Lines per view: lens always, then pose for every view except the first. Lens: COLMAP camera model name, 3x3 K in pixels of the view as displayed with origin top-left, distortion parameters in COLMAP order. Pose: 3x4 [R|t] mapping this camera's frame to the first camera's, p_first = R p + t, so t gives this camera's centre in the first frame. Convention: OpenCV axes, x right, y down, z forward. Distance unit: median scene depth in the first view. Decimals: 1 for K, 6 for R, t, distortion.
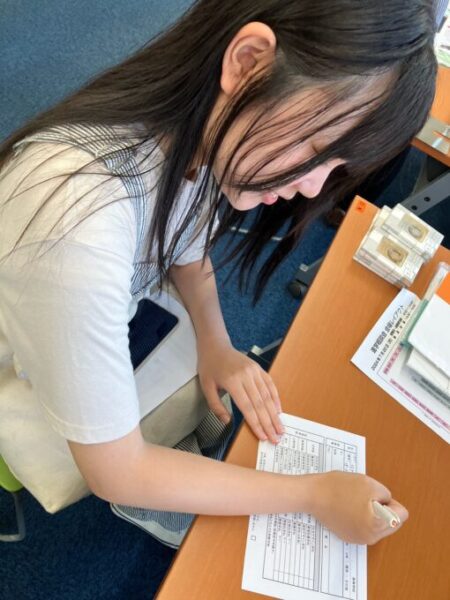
lens RADIAL K [[488.7, 0, 225.0], [0, 488.7, 300.0], [0, 0, 1]] dist [0.031992, -0.145791]
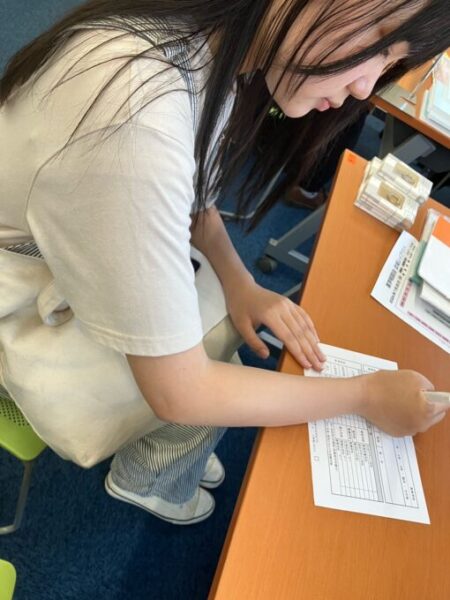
lens RADIAL K [[492.9, 0, 225.3], [0, 492.9, 329.4], [0, 0, 1]] dist [-0.101949, 0.003975]
pose [[0.984245, -0.058579, 0.166826, -0.205001], [0.055680, 0.998206, 0.022004, 0.152620], [-0.167816, -0.012369, 0.985741, 0.058429]]
